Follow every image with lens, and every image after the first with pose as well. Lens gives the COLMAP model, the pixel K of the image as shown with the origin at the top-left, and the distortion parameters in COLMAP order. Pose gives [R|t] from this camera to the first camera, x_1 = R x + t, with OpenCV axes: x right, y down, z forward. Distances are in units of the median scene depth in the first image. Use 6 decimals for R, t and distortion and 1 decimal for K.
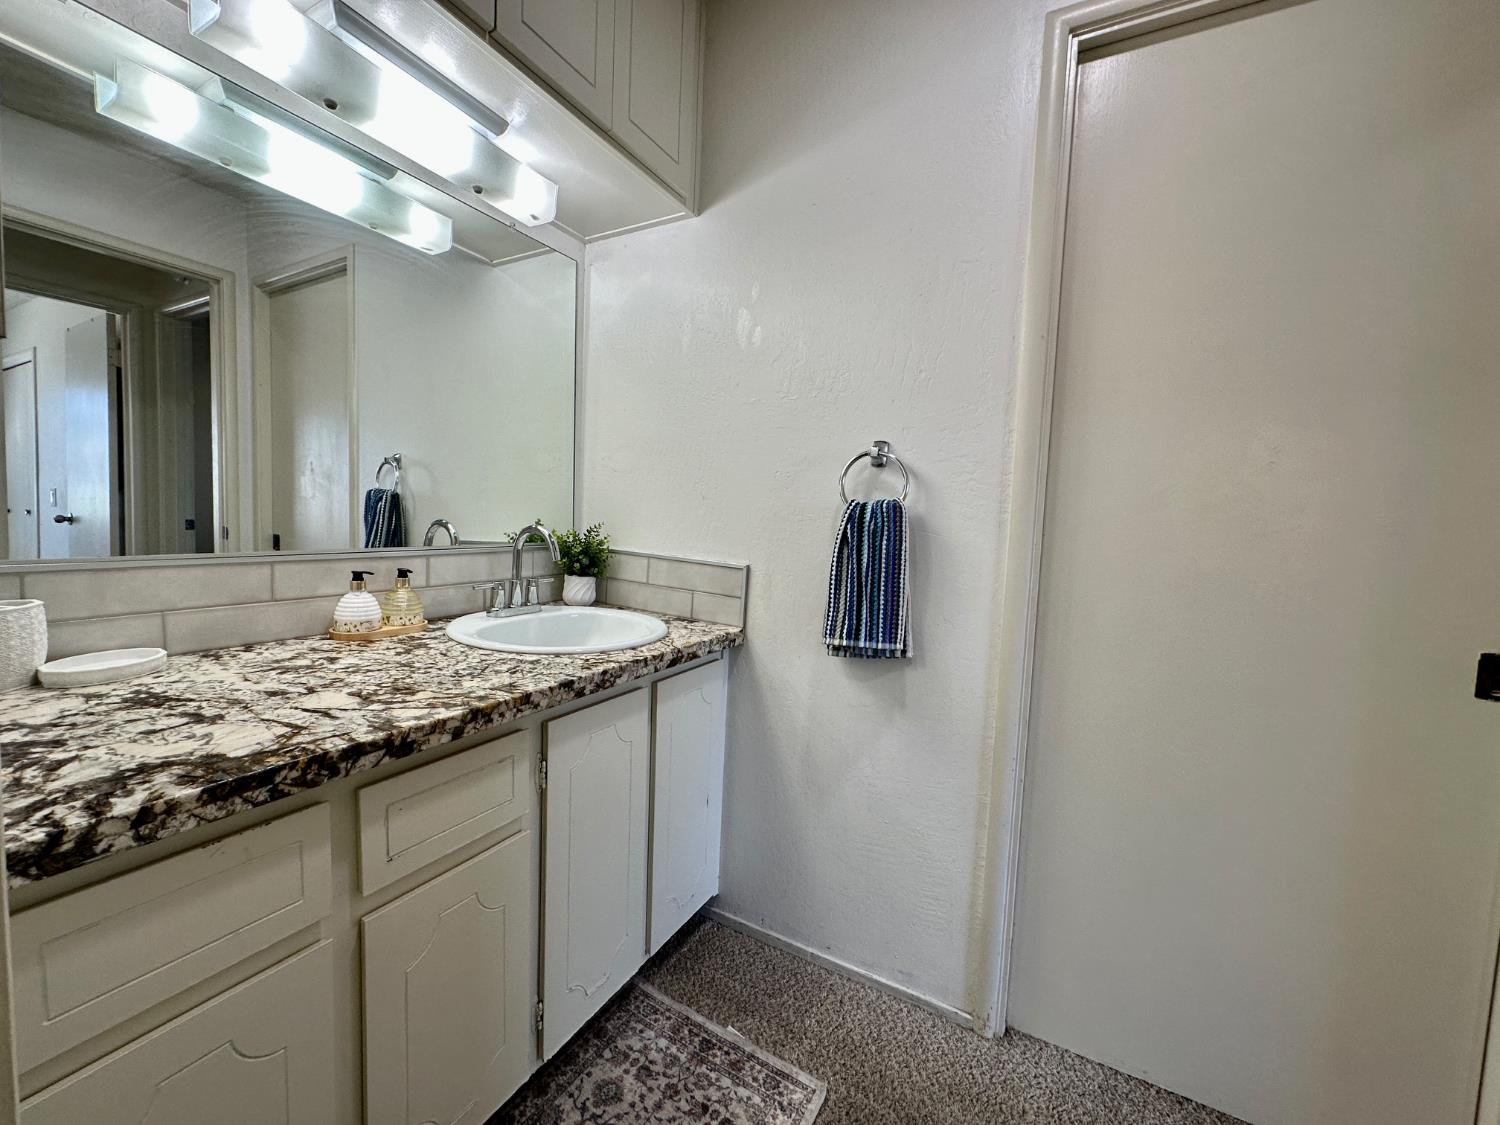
lens RADIAL K [[599.4, 0, 765.3], [0, 599.4, 561.3], [0, 0, 1]] dist [-0.006335, 0.001562]
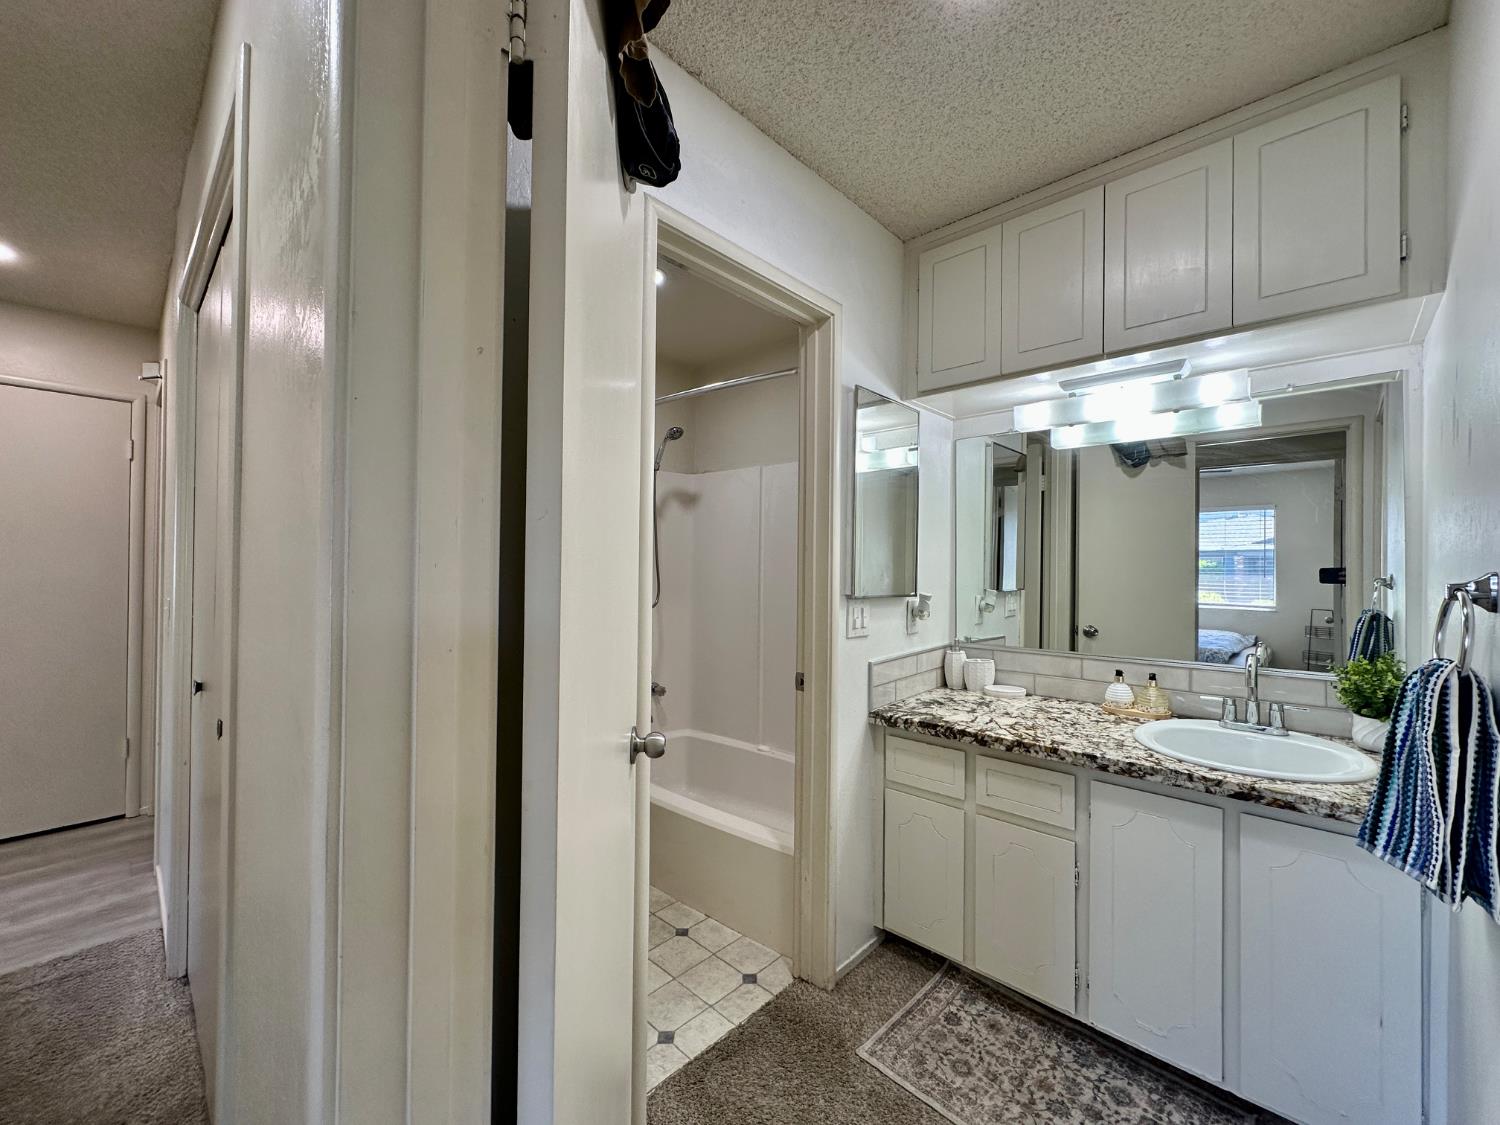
lens RADIAL K [[599.4, 0, 753.7], [0, 599.4, 556.5], [0, 0, 1]] dist [-0.006335, 0.001562]
pose [[-0.255329, -0.063105, -0.964793, 1.361801], [-0.092234, 0.994907, -0.040665, -0.156668], [0.962445, 0.078603, -0.259849, 0.522429]]
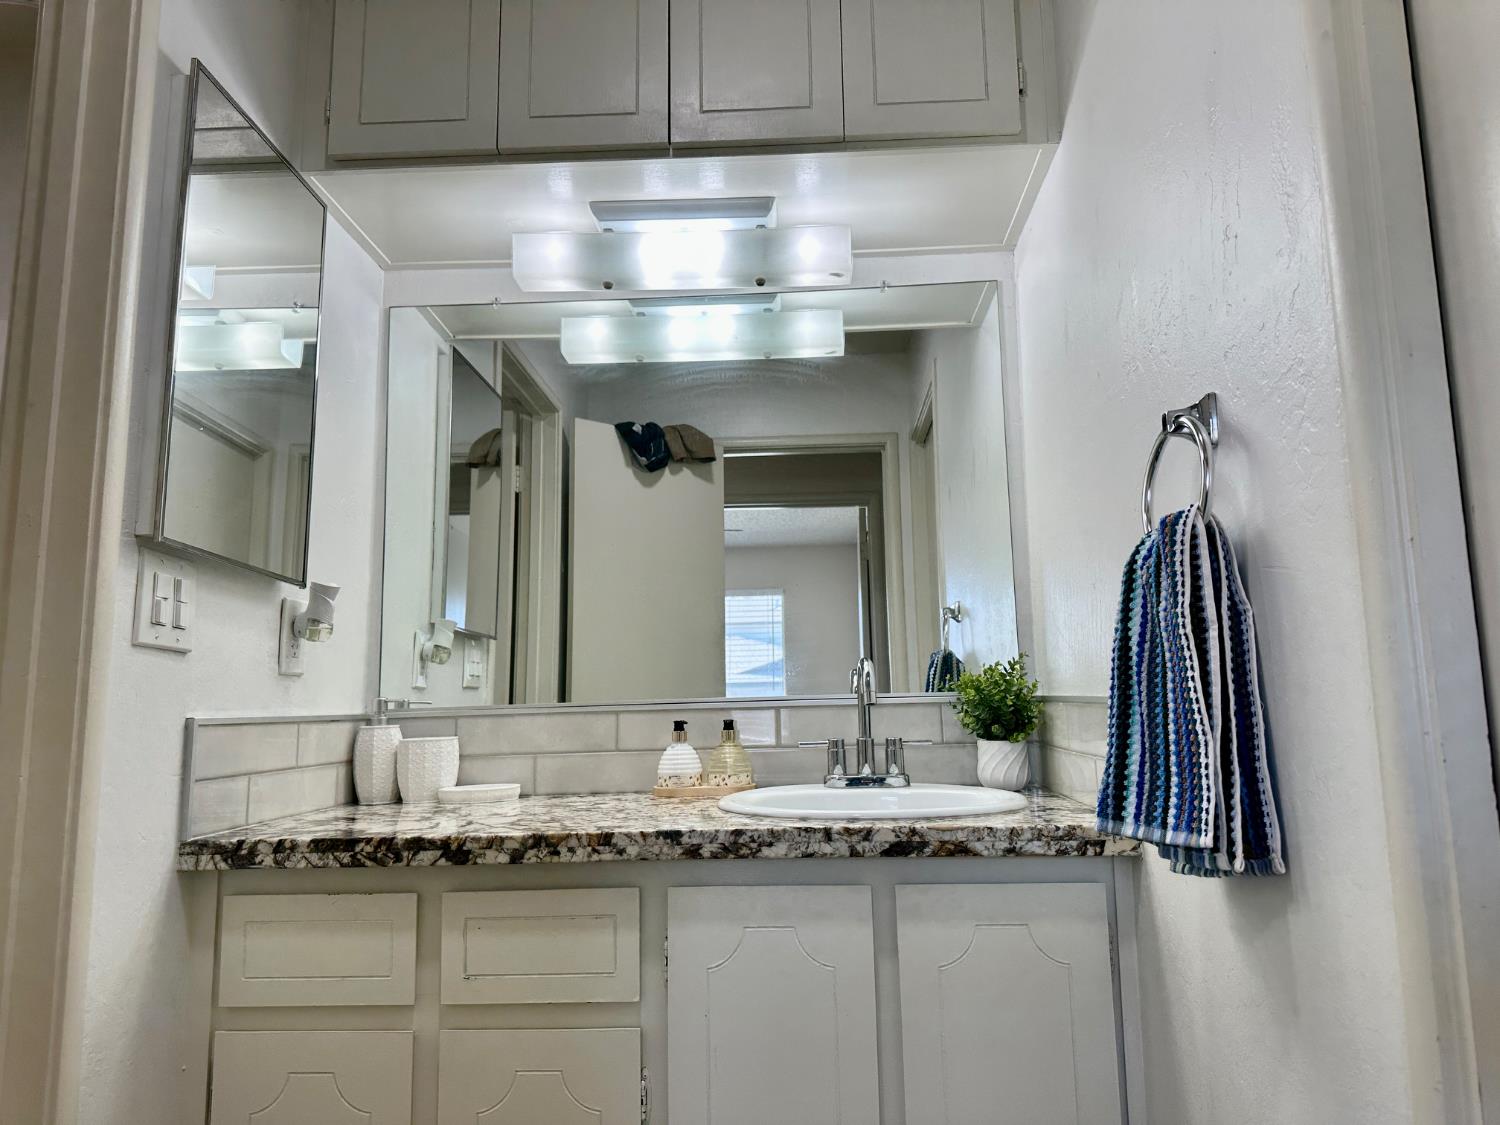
lens RADIAL K [[1057.9, 0, 749.6], [0, 1057.9, 554.1], [0, 0, 1]] dist [0.054666, -0.066202]
pose [[0.432749, -0.193959, -0.880402, 0.994830], [-0.027057, 0.973347, -0.227735, 0.157869], [0.901108, 0.122373, 0.415968, 0.461680]]
